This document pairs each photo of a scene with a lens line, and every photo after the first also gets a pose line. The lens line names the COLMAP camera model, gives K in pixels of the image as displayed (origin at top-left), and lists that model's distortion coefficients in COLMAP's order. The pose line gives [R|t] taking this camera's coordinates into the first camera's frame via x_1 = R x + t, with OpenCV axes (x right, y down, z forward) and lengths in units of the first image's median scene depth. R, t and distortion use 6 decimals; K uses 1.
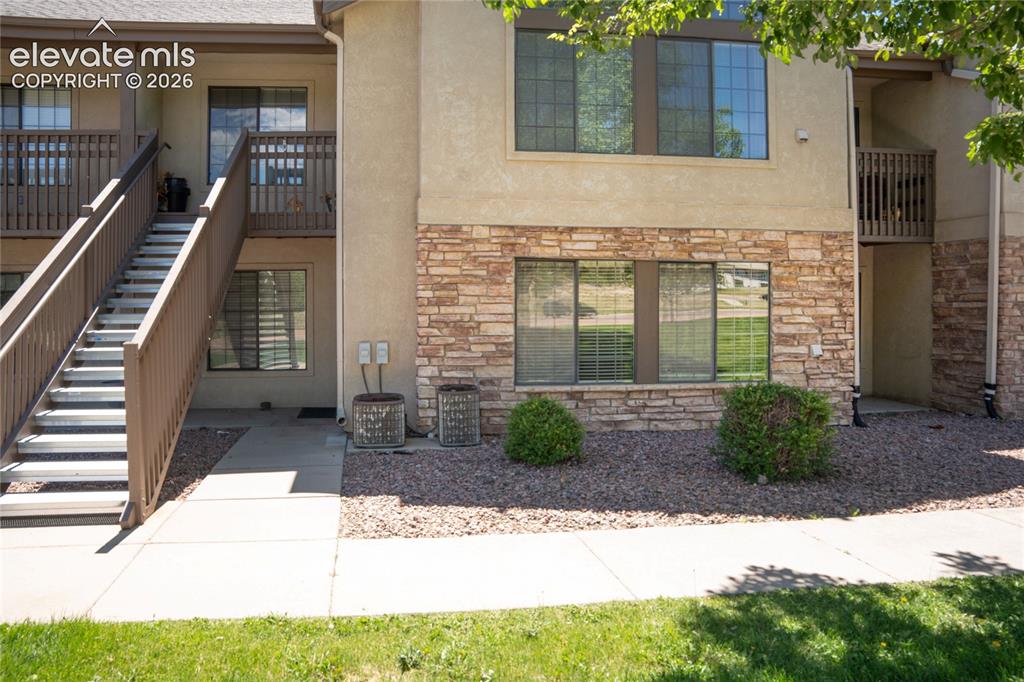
lens RADIAL K [[739.9, 0, 533.6], [0, 739.9, 362.8], [0, 0, 1]] dist [-0.151432, 0.139417]
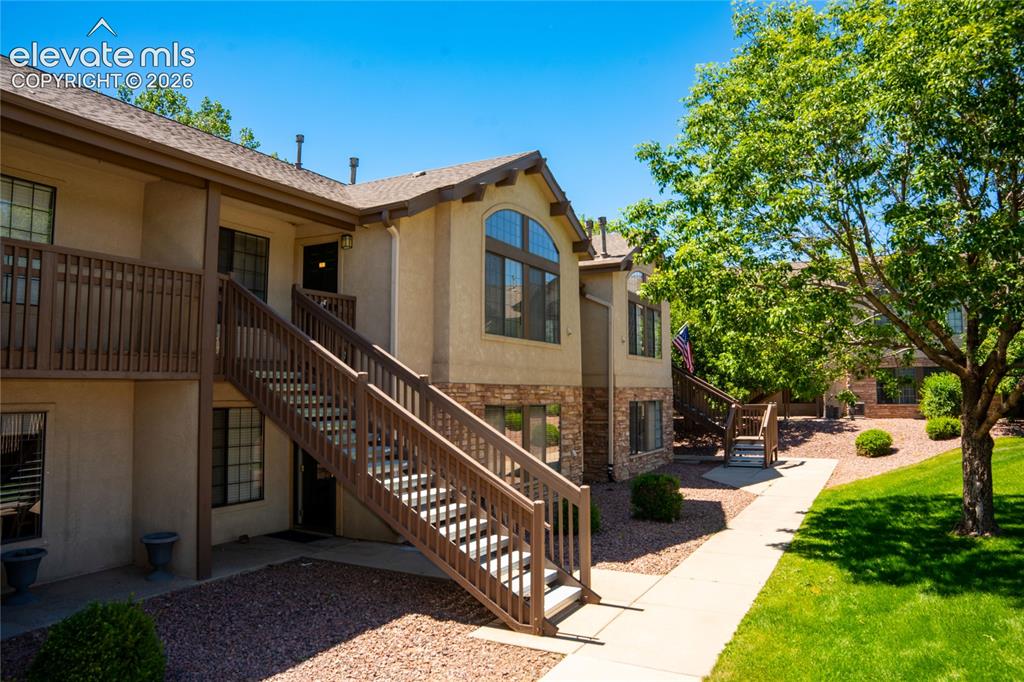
lens RADIAL K [[712.8, 0, 510.4], [0, 712.8, 344.1], [0, 0, 1]] dist [-0.142833, 0.109278]
pose [[0.570103, 0.058146, 0.819513, -1.165962], [0.051246, 0.993033, -0.106108, -0.110717], [-0.819974, 0.102490, 0.563151, 0.143222]]
